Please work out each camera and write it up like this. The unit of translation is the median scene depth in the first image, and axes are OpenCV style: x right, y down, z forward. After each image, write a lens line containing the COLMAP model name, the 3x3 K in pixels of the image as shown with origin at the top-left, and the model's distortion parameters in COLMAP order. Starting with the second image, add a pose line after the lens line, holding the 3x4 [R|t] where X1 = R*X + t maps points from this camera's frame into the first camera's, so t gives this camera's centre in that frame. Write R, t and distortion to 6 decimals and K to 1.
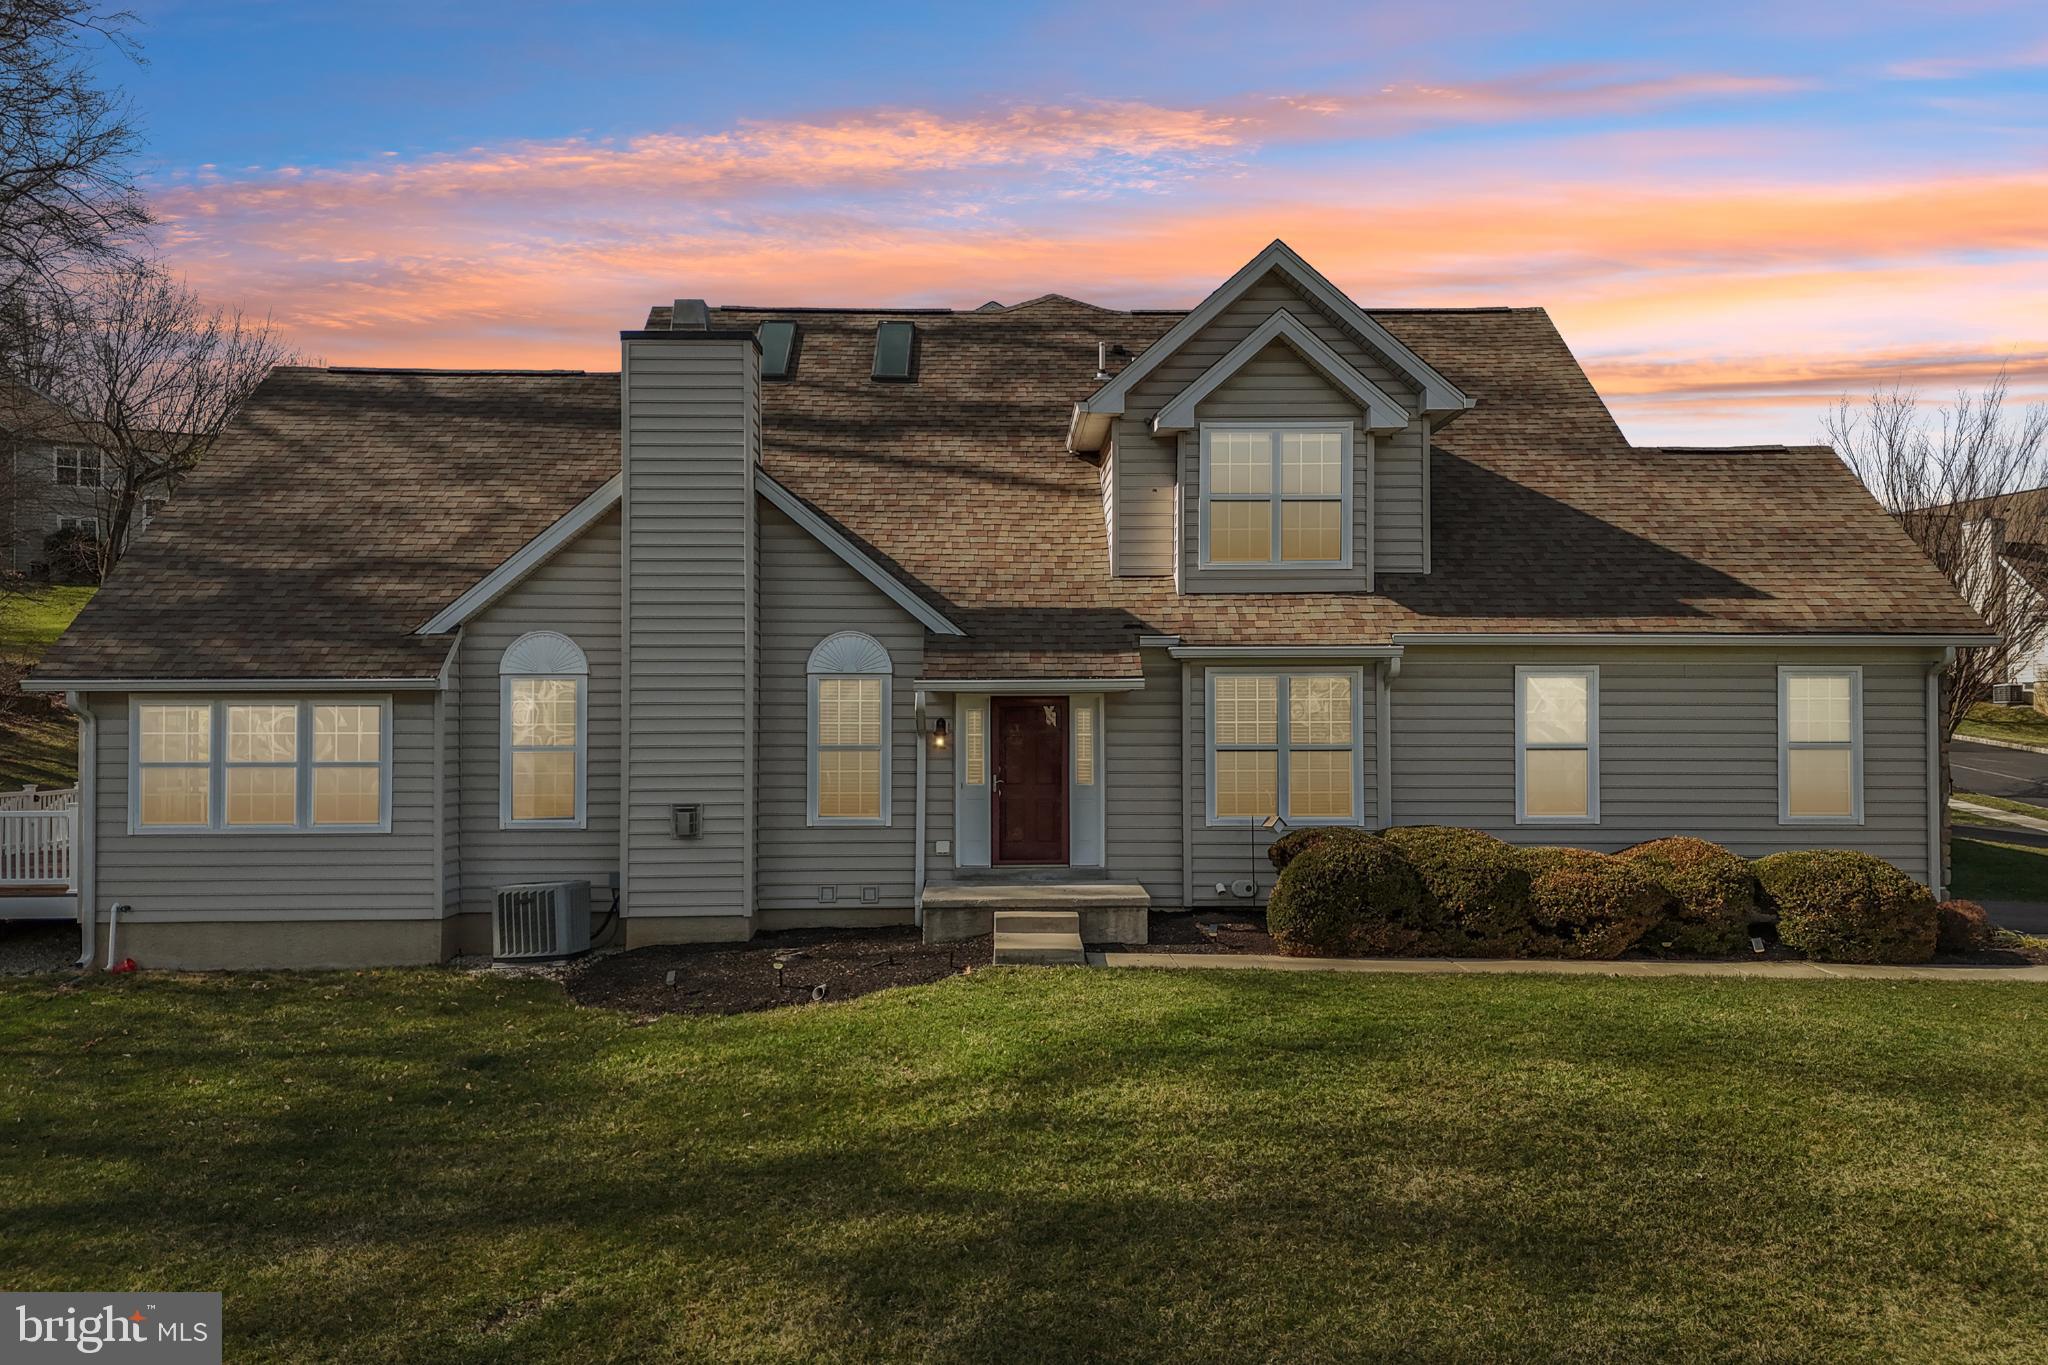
lens RADIAL K [[1503.9, 0, 1023.0], [0, 1503.9, 684.1], [0, 0, 1]] dist [0.048723, -0.015833]
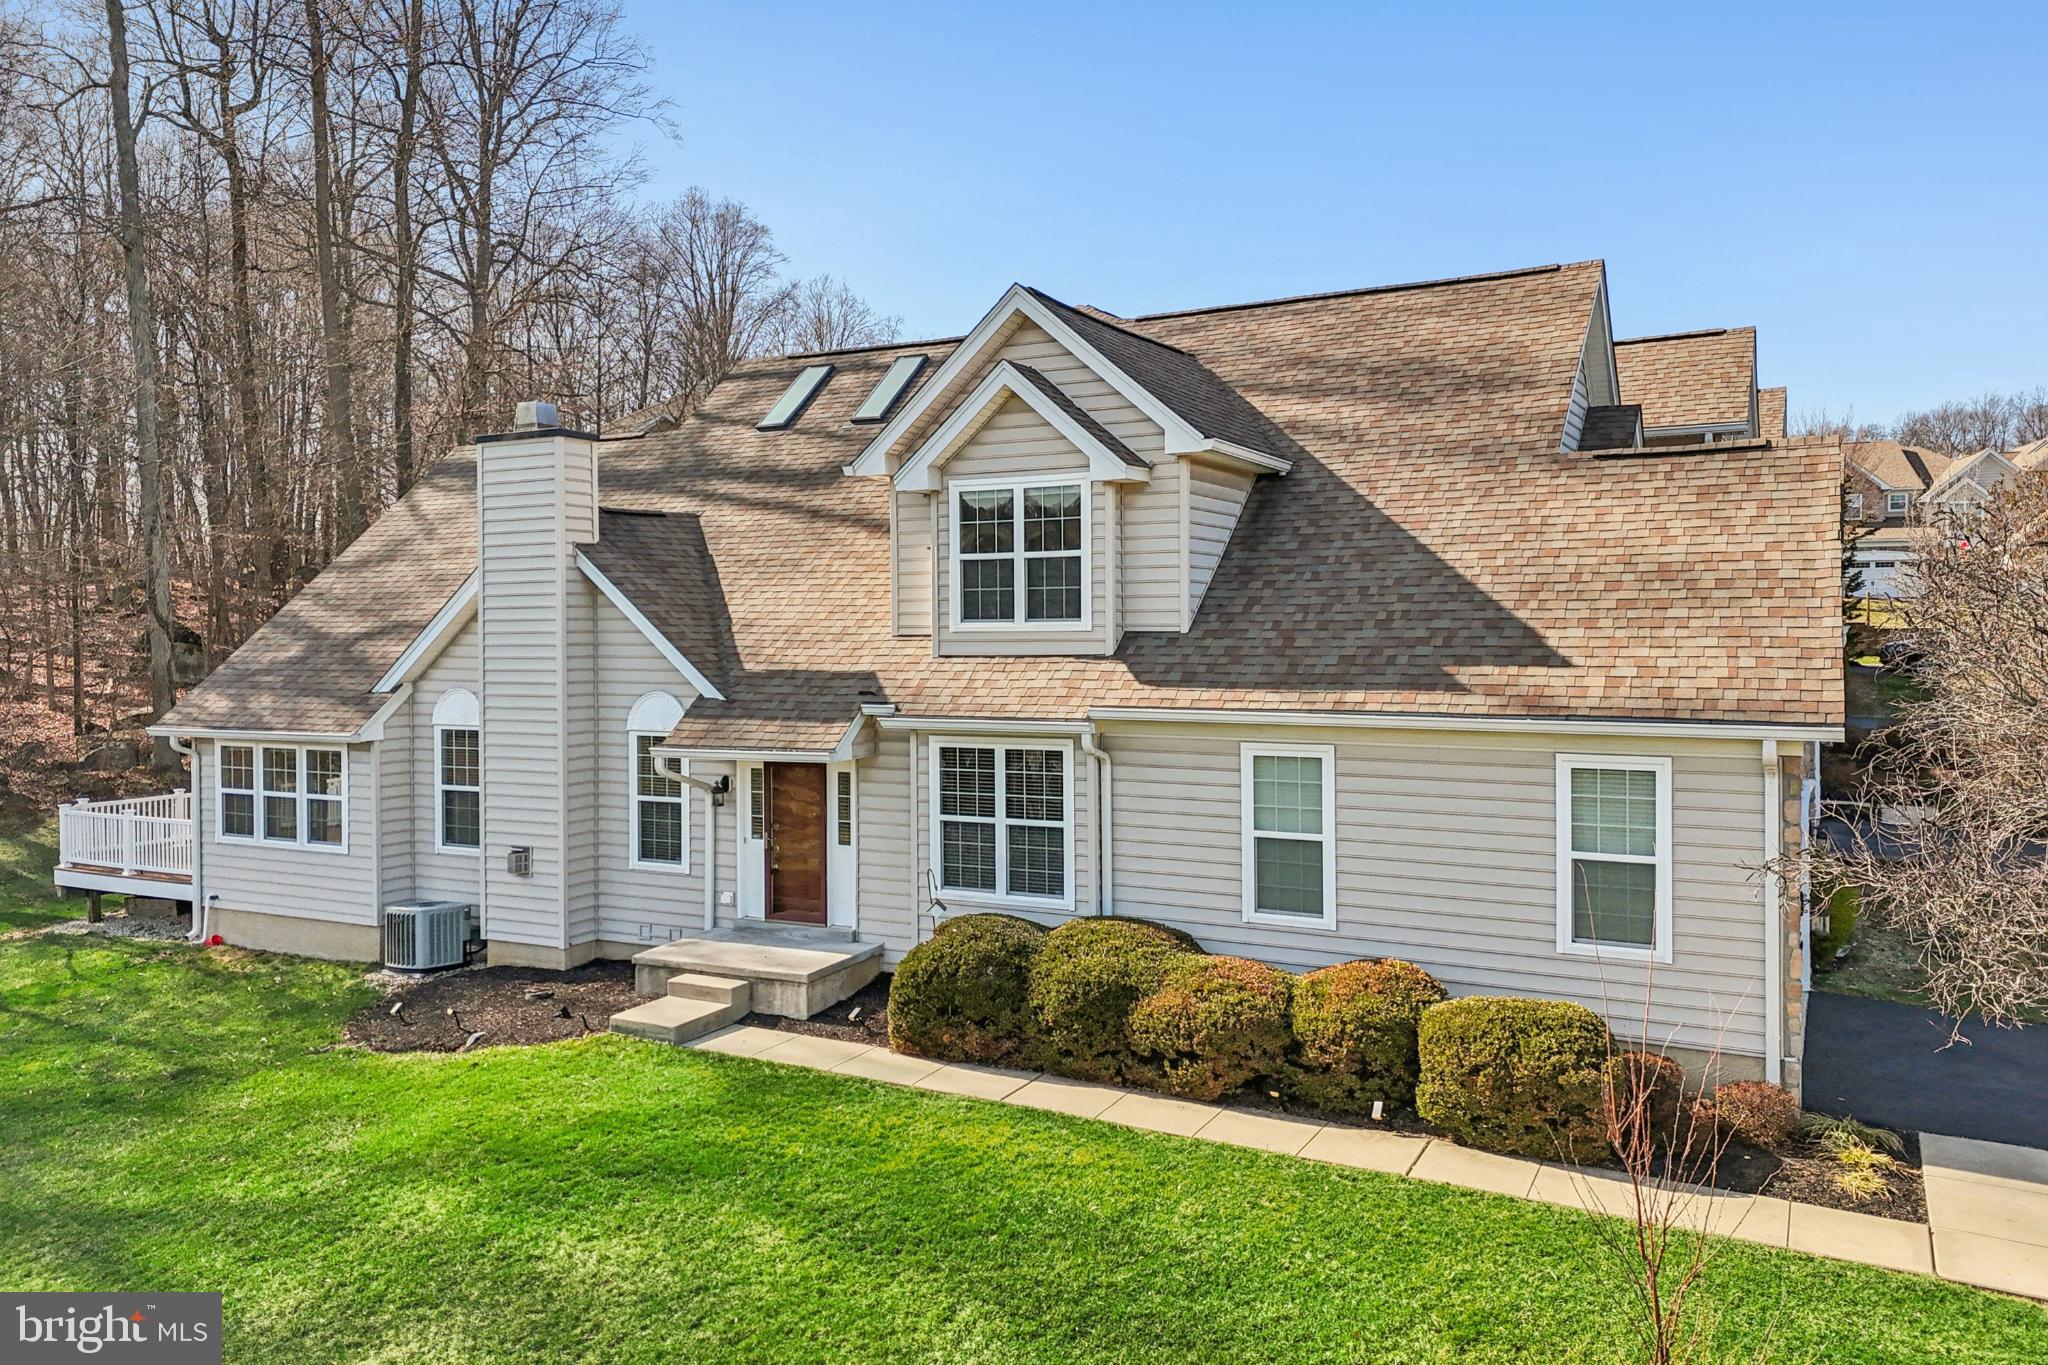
lens RADIAL K [[1503.9, 0, 989.2], [0, 1503.9, 632.2], [0, 0, 1]] dist [0.048723, -0.015833]
pose [[0.875056, -0.004134, -0.484003, 0.636357], [0.014153, 0.999755, 0.017048, -0.095883], [0.483814, -0.021768, 0.874900, 0.167216]]
